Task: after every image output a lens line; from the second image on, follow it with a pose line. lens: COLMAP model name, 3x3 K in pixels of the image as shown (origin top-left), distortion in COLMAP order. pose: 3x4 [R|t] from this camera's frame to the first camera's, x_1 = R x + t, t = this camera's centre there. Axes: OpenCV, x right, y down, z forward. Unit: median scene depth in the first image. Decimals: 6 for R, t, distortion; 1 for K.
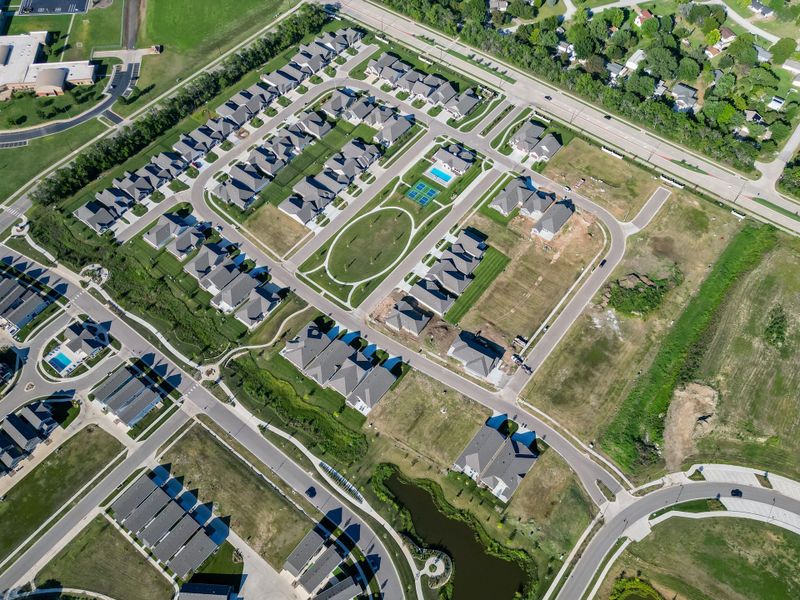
lens RADIAL K [[599.3, 0, 401.3], [0, 599.3, 322.8], [0, 0, 1]] dist [0.067411, -0.058898]
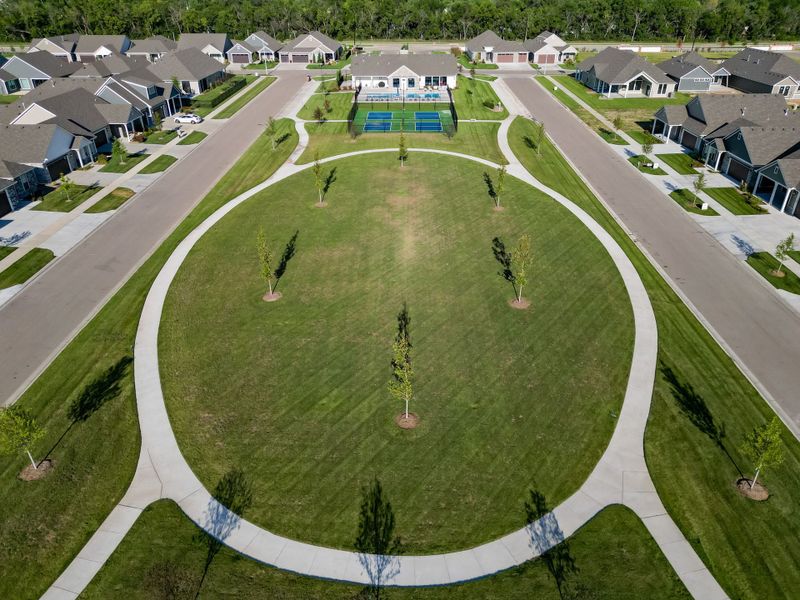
lens RADIAL K [[567.3, 0, 400.5], [0, 567.3, 290.1], [0, 0, 1]] dist [0.073334, -0.069919]
pose [[0.793469, -0.297607, 0.530883, -0.133181], [0.524820, 0.776271, -0.349238, -0.070964], [-0.308174, 0.555727, 0.772137, 0.895829]]
